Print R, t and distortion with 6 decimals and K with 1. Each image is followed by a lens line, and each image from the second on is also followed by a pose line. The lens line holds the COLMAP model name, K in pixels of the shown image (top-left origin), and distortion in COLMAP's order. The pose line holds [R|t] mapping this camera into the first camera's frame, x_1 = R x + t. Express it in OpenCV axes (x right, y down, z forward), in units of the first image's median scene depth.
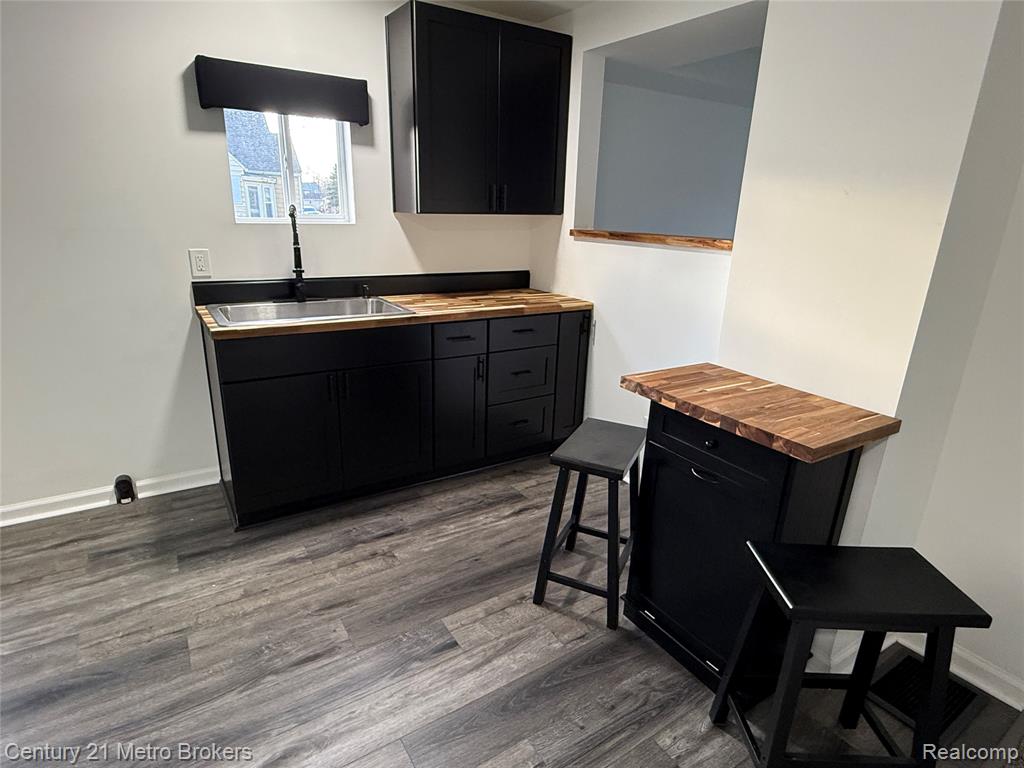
lens RADIAL K [[557.7, 0, 512.0], [0, 557.7, 384.0], [0, 0, 1]] dist [0.005095, 0.000509]
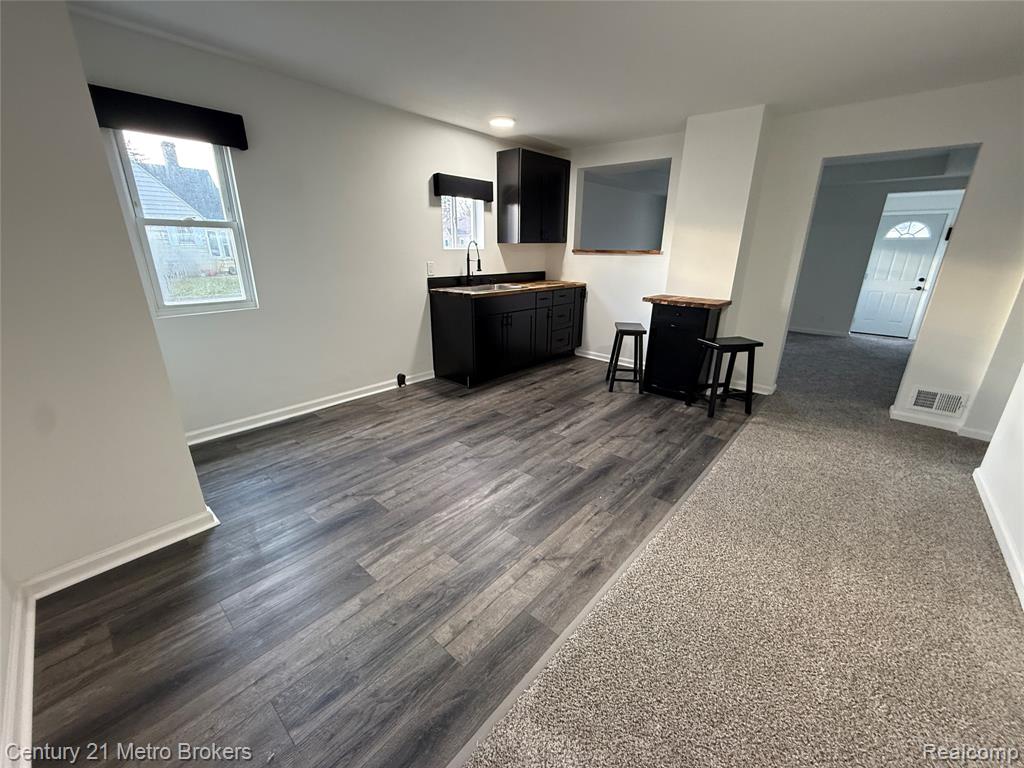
lens RADIAL K [[409.9, 0, 512.0], [0, 409.9, 384.0], [0, 0, 1]] dist [-0.000127, 0.000374]
pose [[0.961896, -0.108180, 0.251103, -0.700837], [0.101934, 0.994073, 0.037791, 0.191440], [-0.253703, -0.010755, 0.967222, -0.587037]]
